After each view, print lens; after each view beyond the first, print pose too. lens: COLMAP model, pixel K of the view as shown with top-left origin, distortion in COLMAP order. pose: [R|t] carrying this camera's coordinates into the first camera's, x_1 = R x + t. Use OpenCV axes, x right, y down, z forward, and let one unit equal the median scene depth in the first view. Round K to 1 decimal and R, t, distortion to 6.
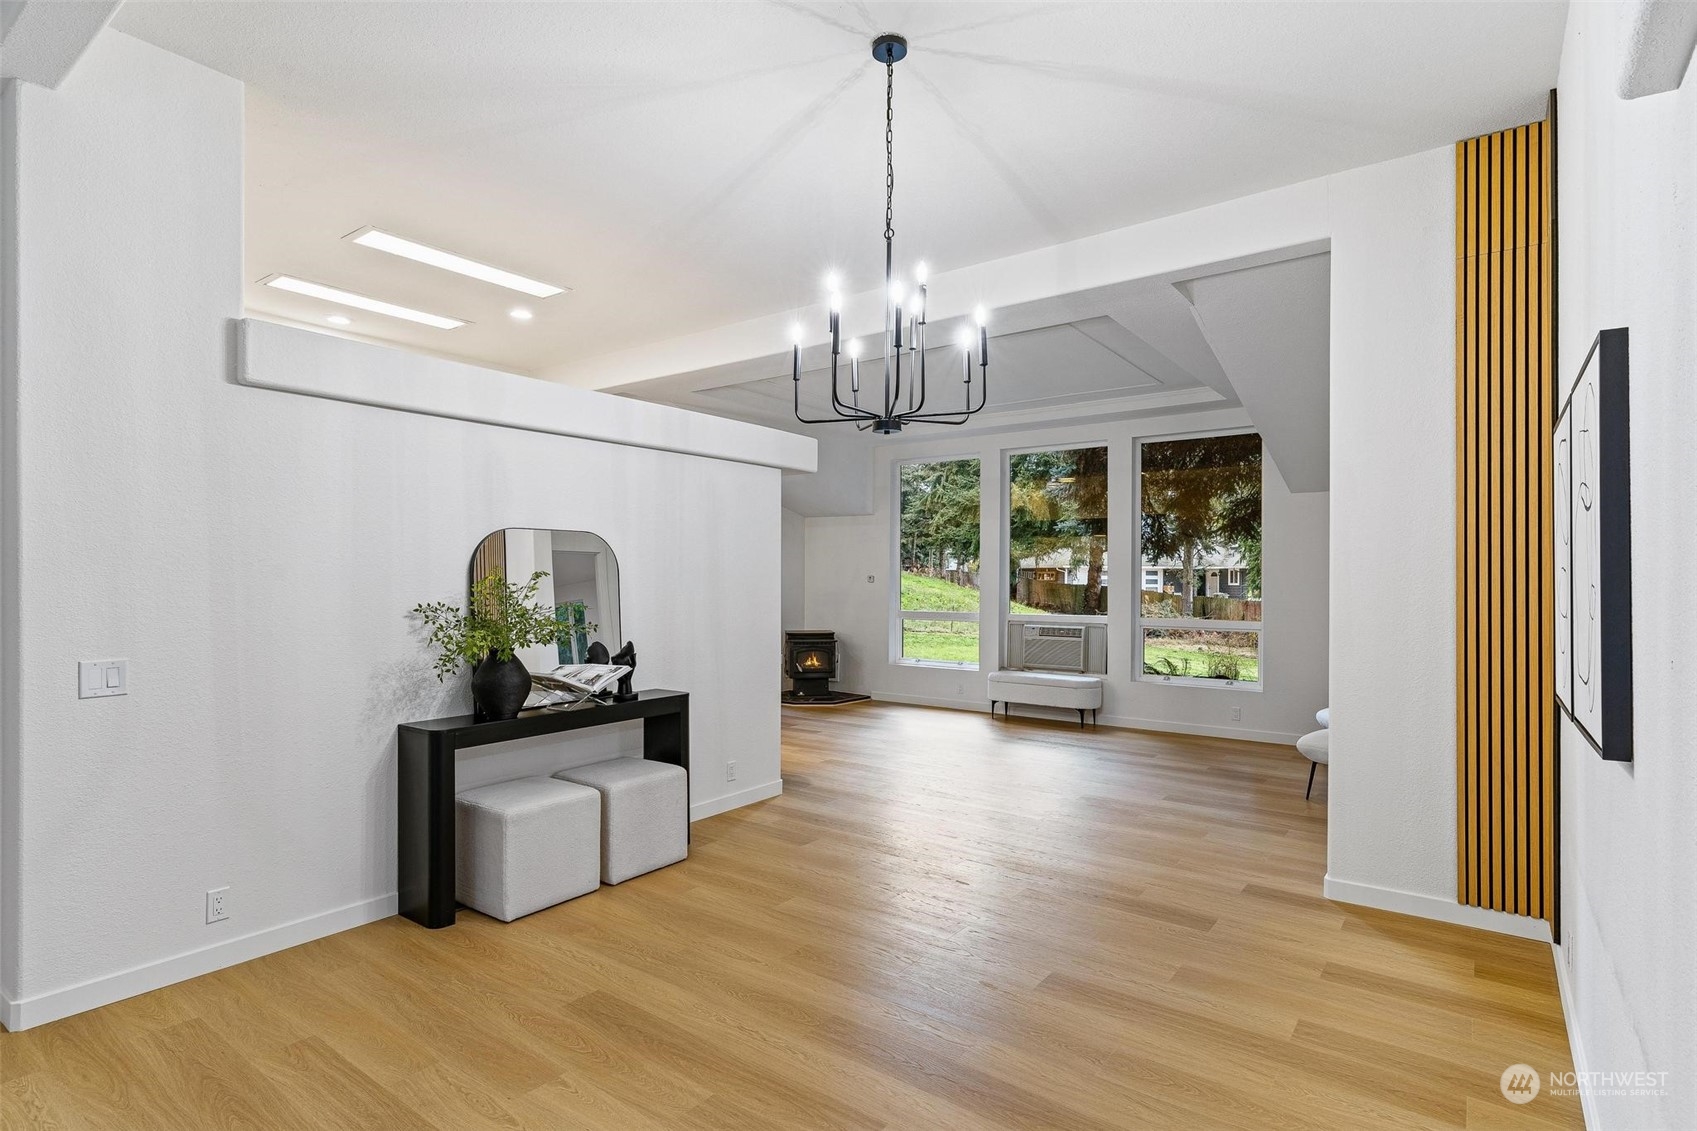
lens RADIAL K [[858.0, 0, 846.9], [0, 858.0, 567.6], [0, 0, 1]] dist [0.002998, 0.000265]
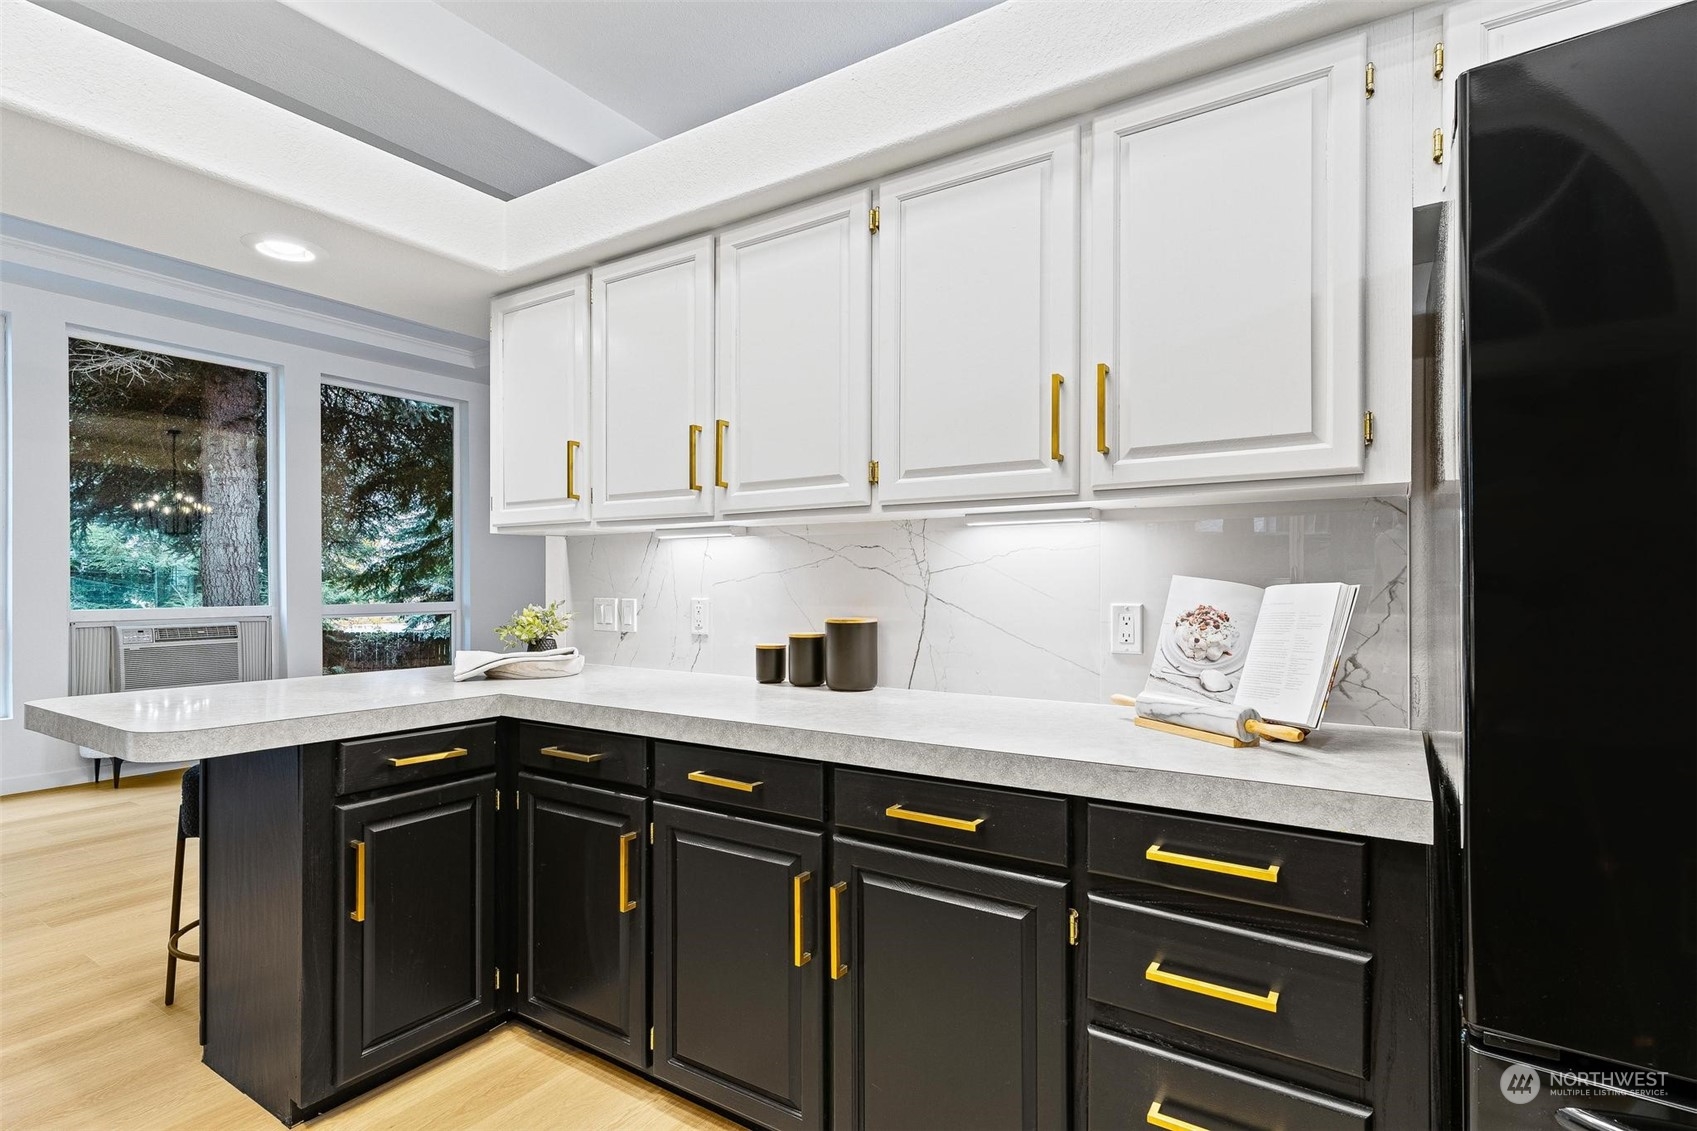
lens RADIAL K [[820.1, 0, 847.8], [0, 820.1, 571.5], [0, 0, 1]] dist [0.003944, 0.000419]
pose [[-0.065902, 0.006190, 0.997807, -0.269946], [-0.005696, 0.999962, -0.006580, 0.019183], [-0.997810, -0.006118, -0.065864, 0.353572]]
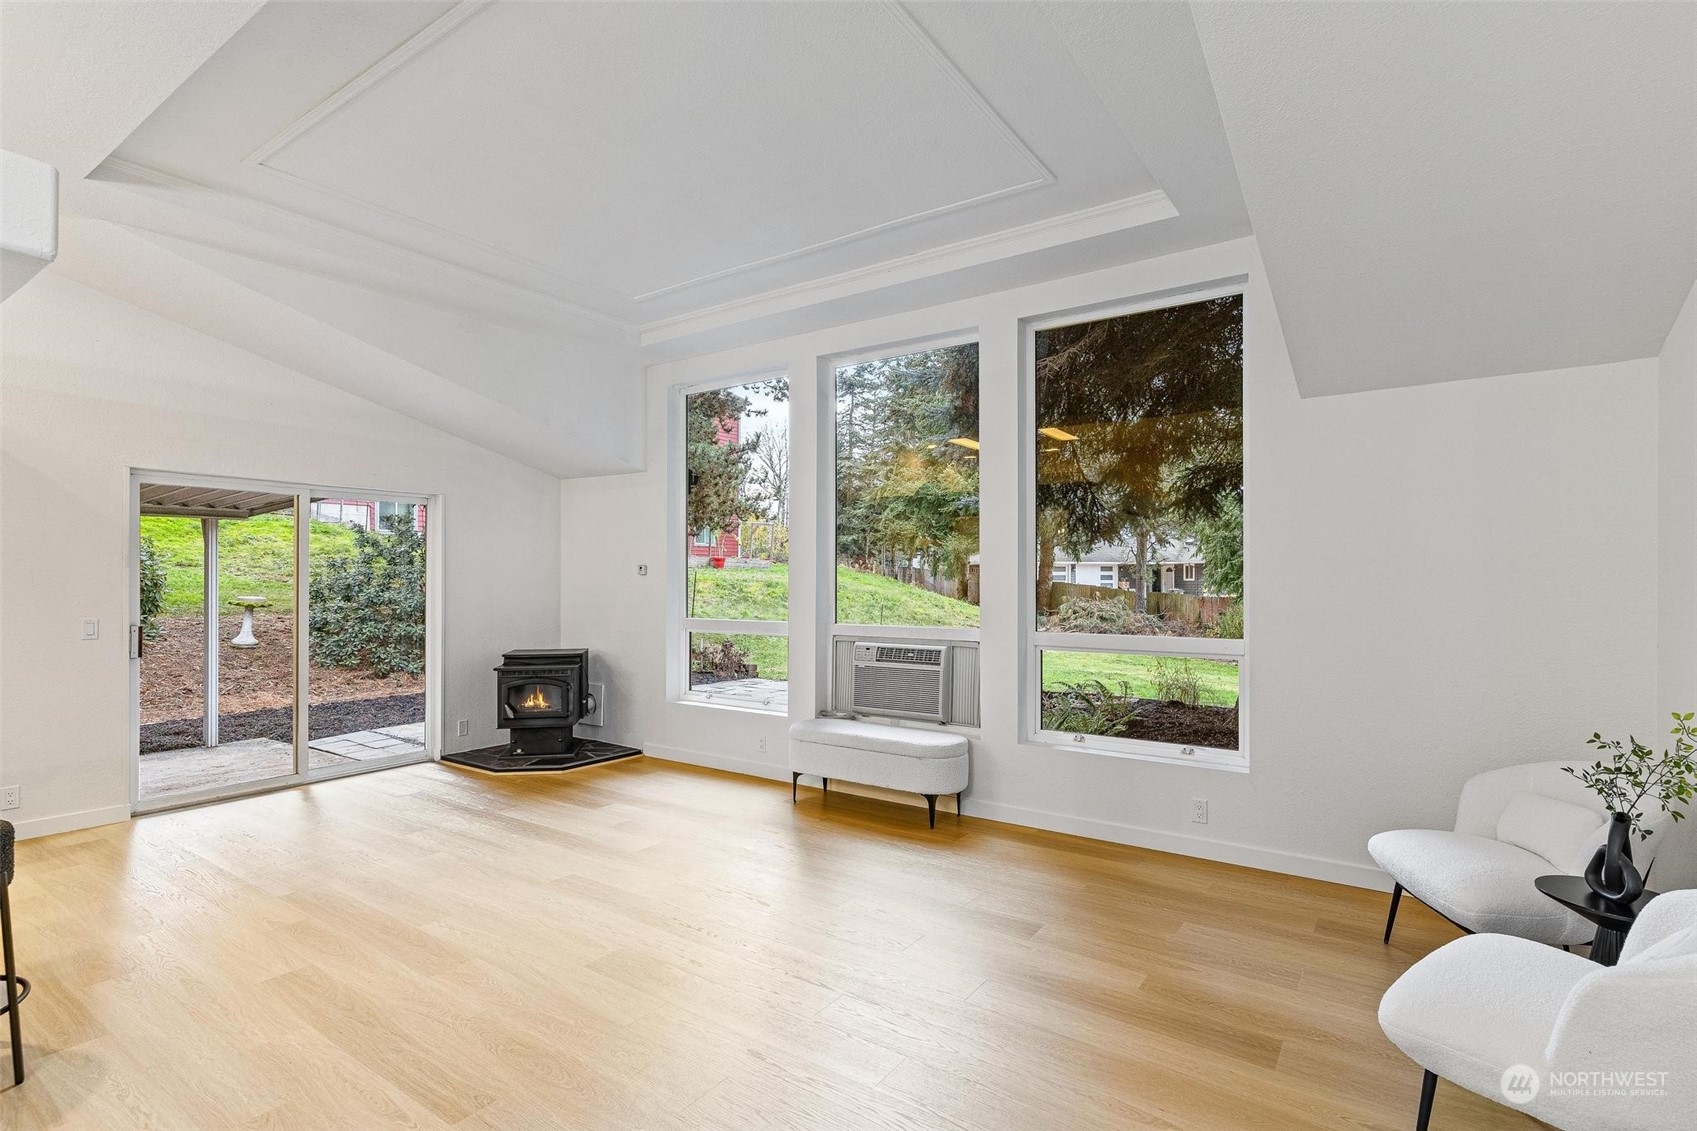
lens RADIAL K [[820.1, 0, 856.5], [0, 820.1, 565.6], [0, 0, 1]] dist [0.003944, 0.000419]
pose [[0.999235, -0.004262, 0.038870, 0.124002], [0.004295, 0.999990, -0.000787, 0.008293], [-0.038866, 0.000954, 0.999244, 0.279301]]
